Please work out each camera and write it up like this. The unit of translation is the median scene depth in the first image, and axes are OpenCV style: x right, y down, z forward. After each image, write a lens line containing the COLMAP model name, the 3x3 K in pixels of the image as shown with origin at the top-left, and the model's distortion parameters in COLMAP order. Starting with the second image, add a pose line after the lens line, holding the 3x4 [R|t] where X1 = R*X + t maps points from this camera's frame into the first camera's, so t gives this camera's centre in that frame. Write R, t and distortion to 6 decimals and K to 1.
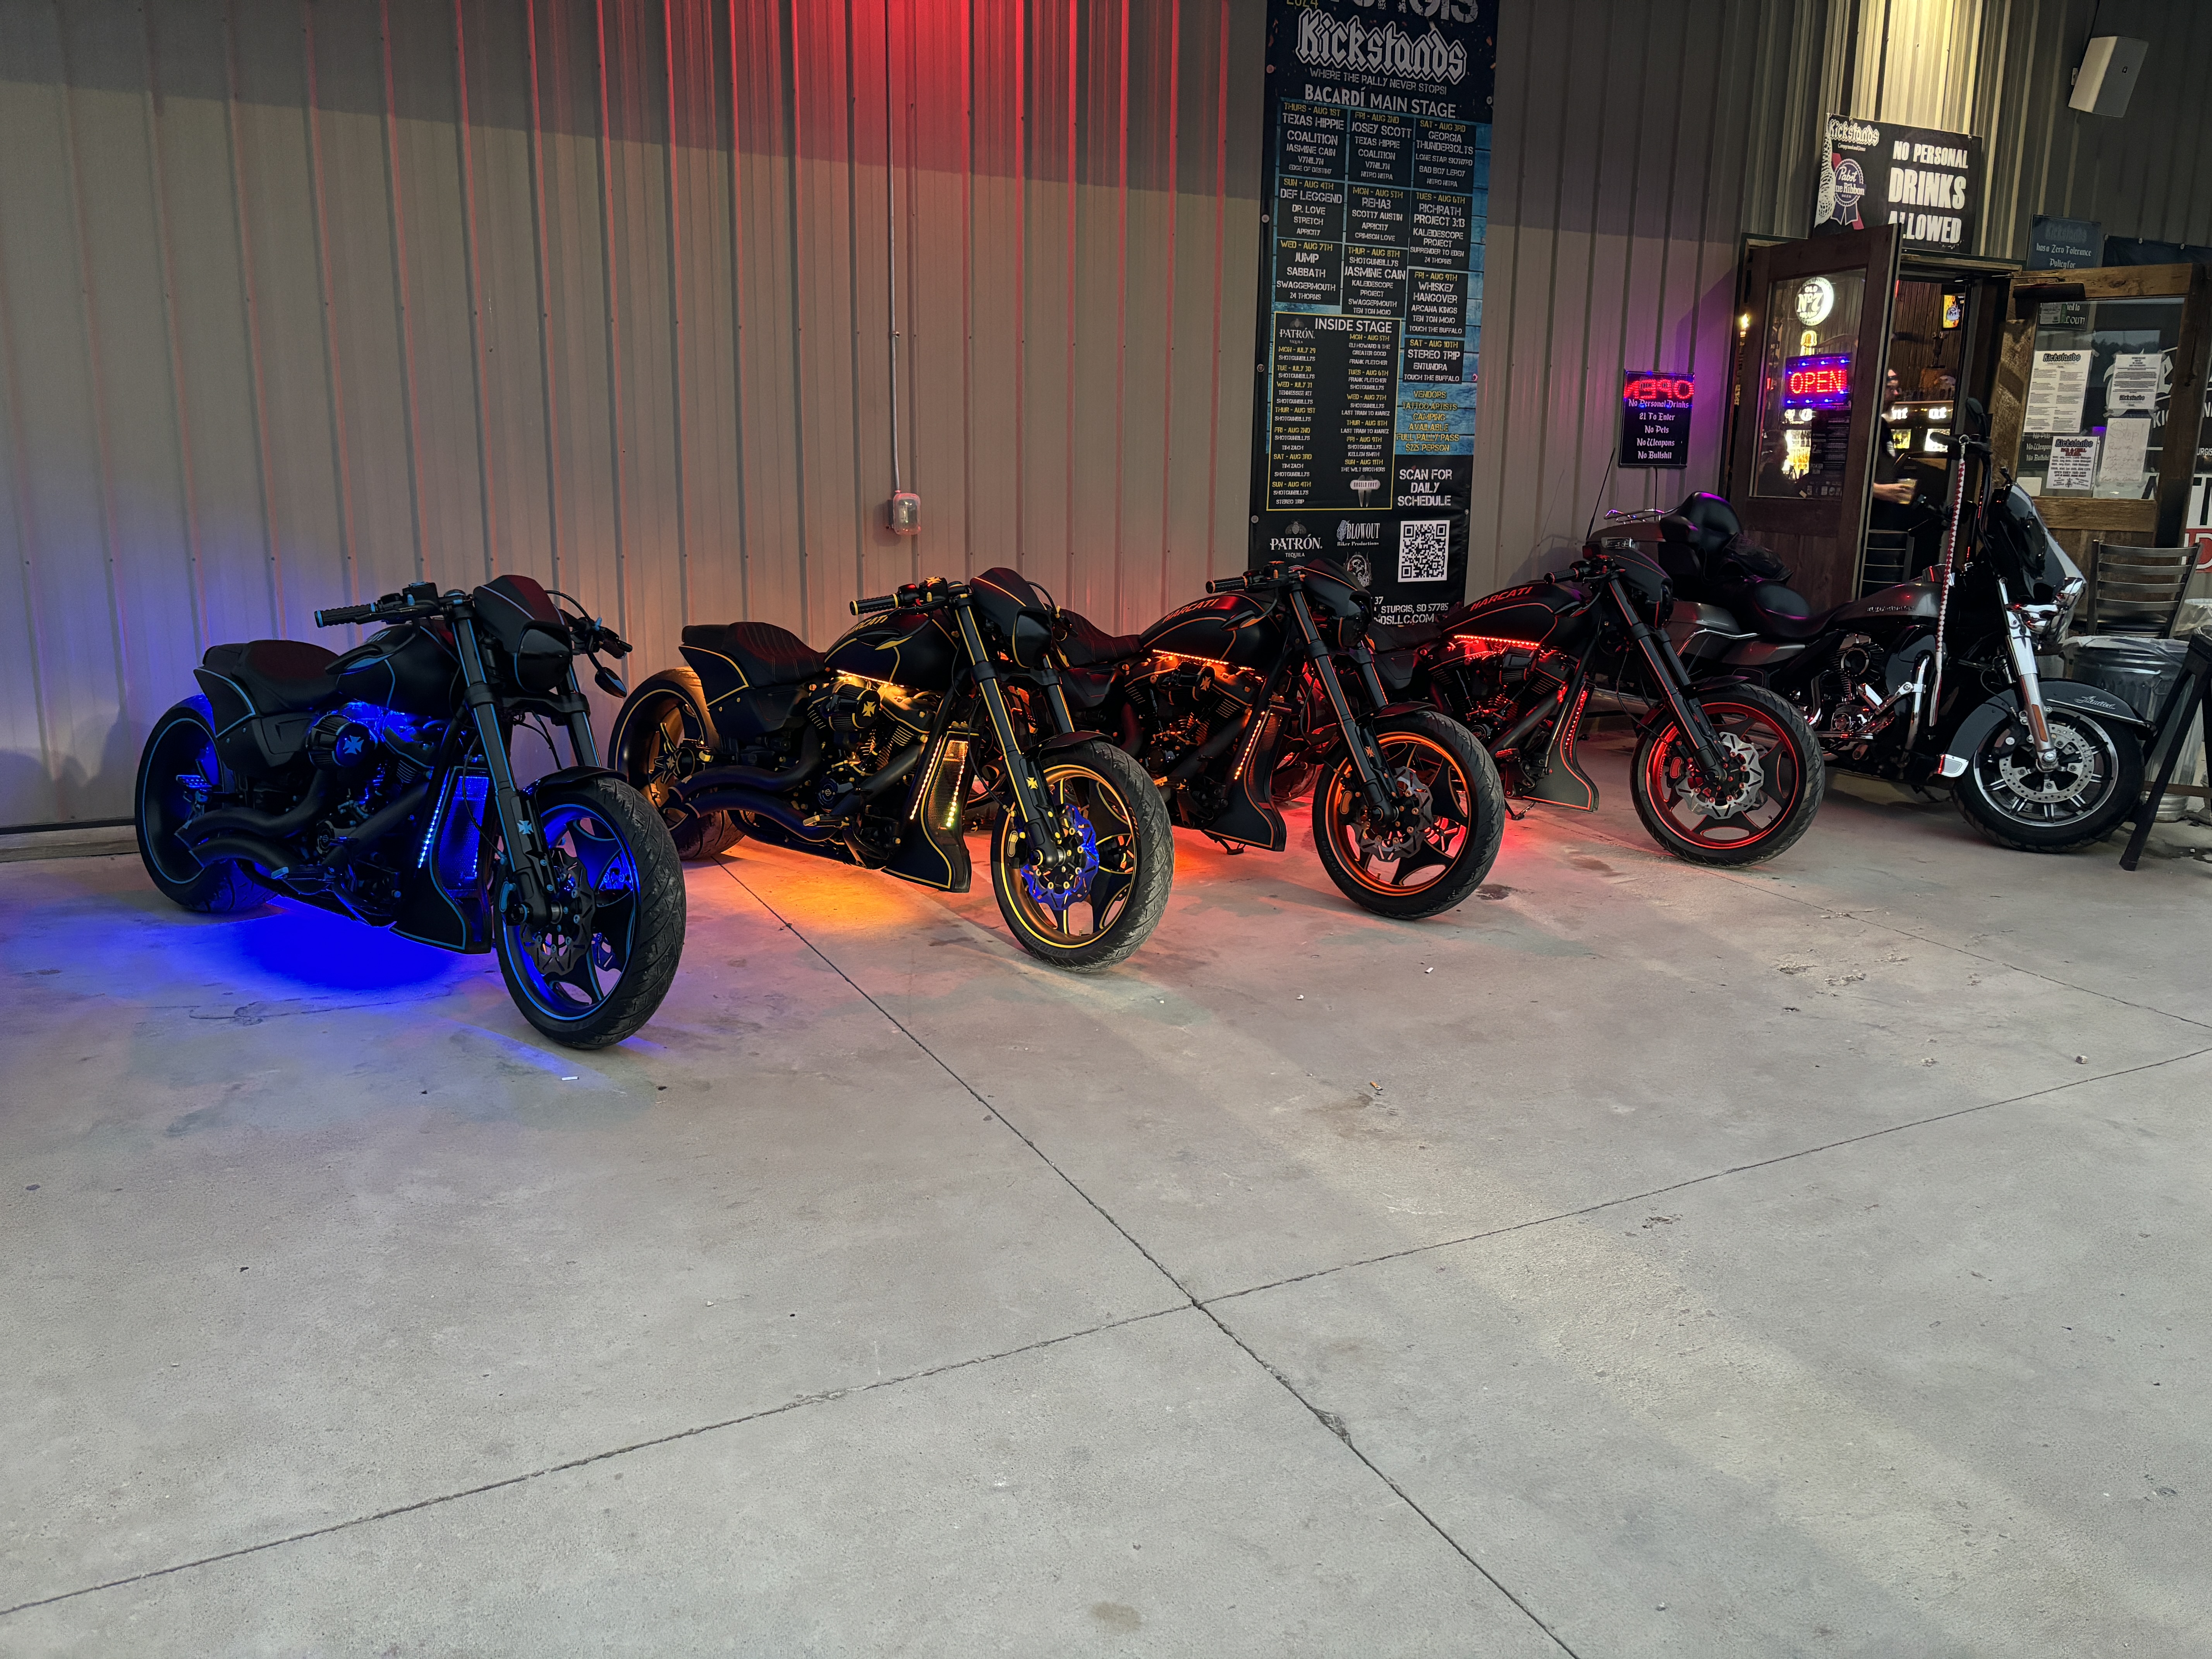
lens RADIAL K [[1640.0, 0, 1106.0], [0, 1640.0, 829.5], [0, 0, 1]] dist [-0.004983, 0.039235]
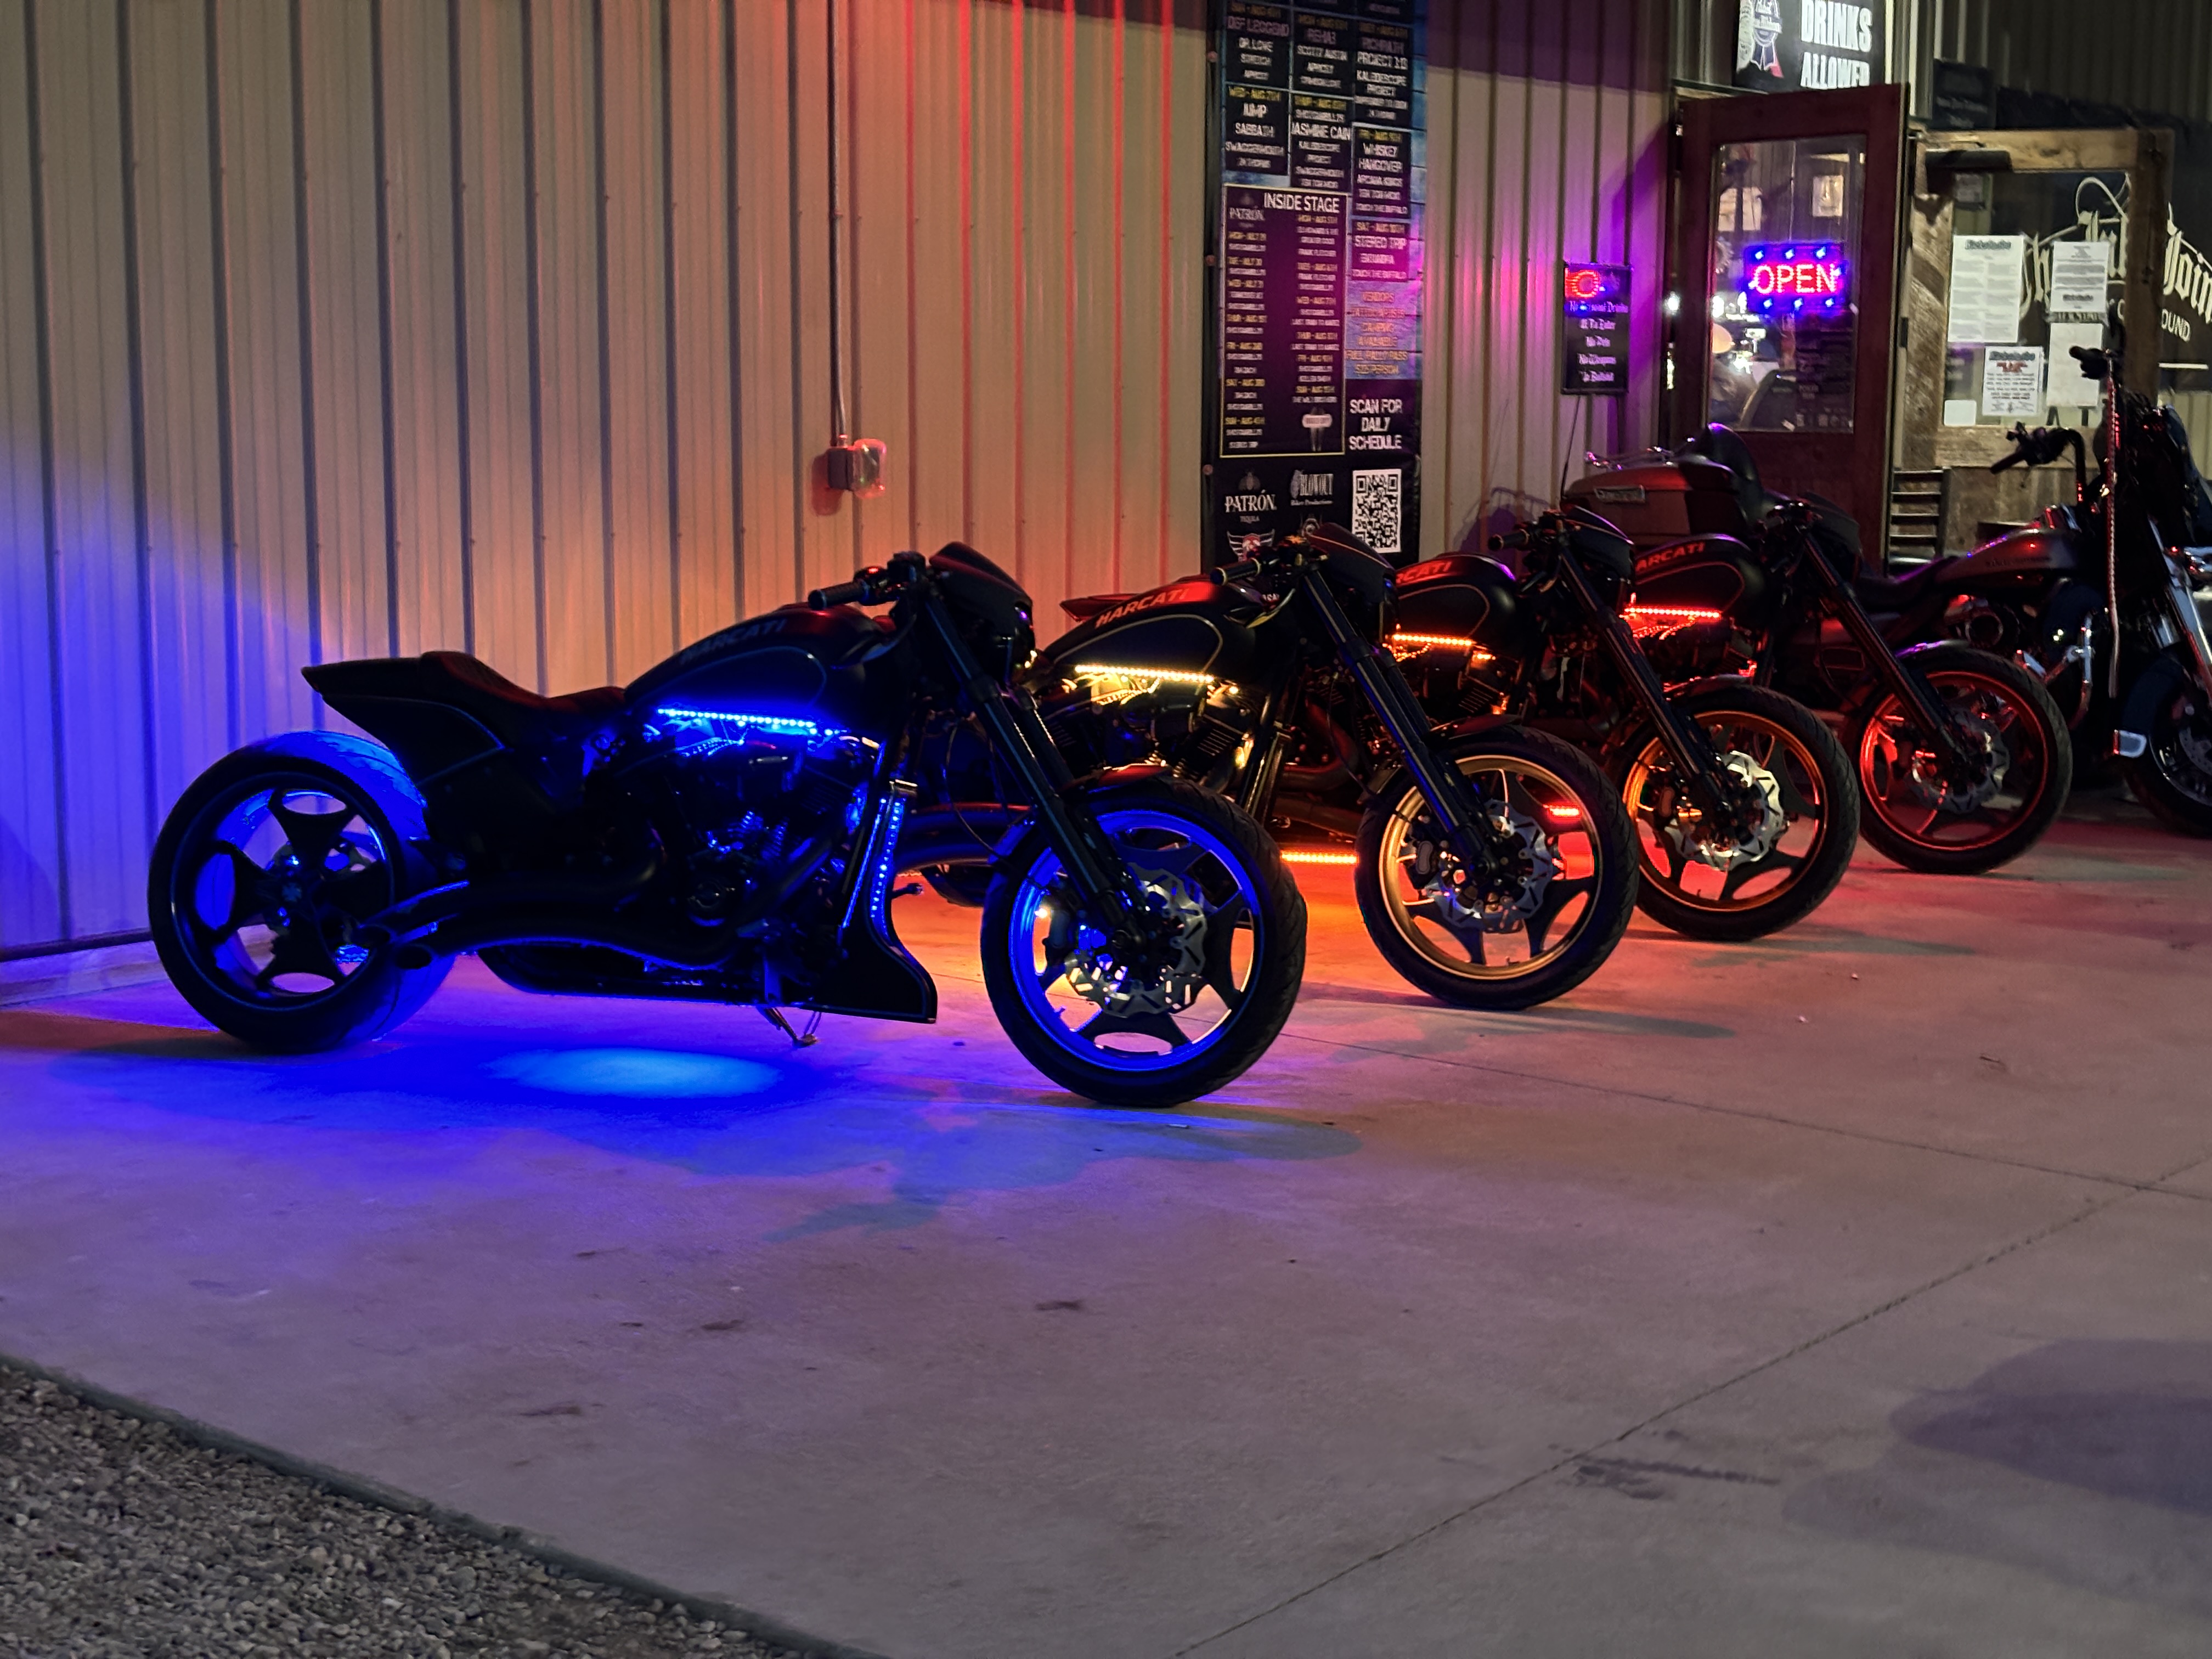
lens RADIAL K [[3229.4, 0, 1106.0], [0, 3229.4, 829.5], [0, 0, 1]] dist [0.126067, -0.015242]
pose [[0.916066, -0.062387, 0.396146, -0.497347], [0.096410, 0.993115, -0.066543, 0.051819], [-0.389267, 0.099150, 0.915773, -0.240469]]
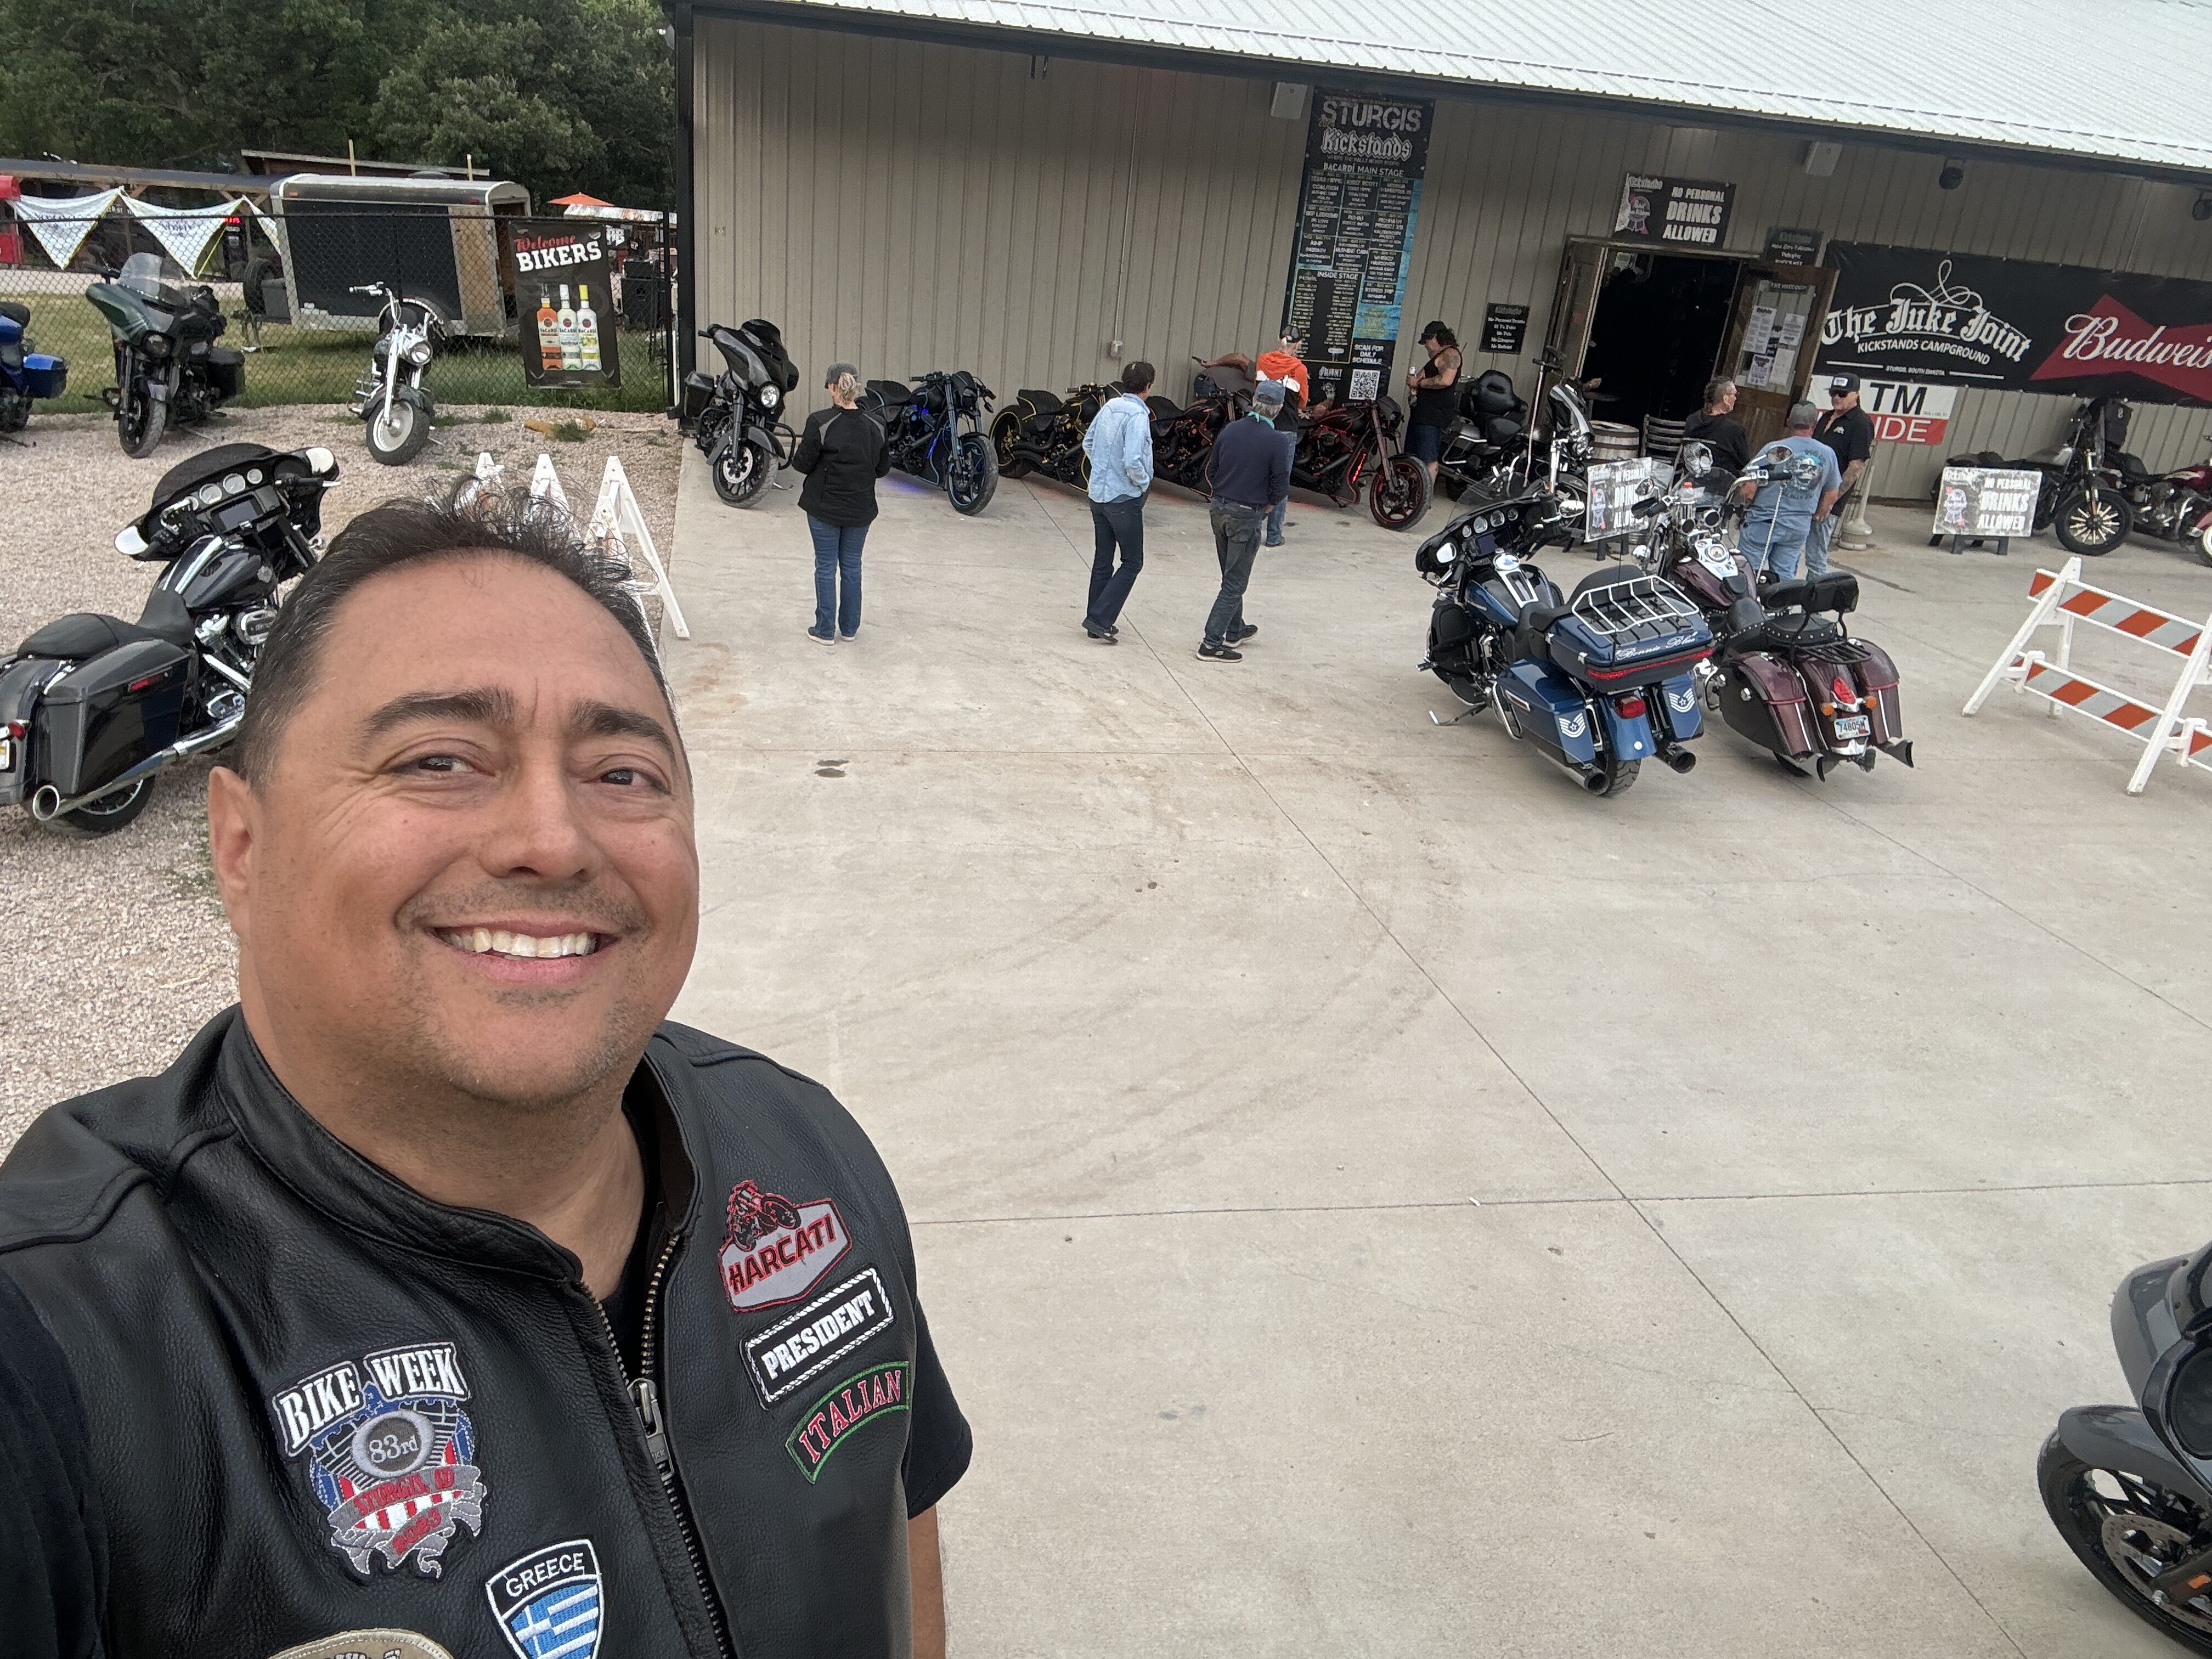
lens RADIAL K [[1472.8, 0, 1106.0], [0, 1472.8, 829.5], [0, 0, 1]] dist [0.069287, -0.086857]
pose [[0.964869, 0.171203, -0.199294, 0.364893], [-0.133908, 0.973073, 0.187608, 0.079869], [0.226047, -0.154330, 0.961813, -1.063677]]
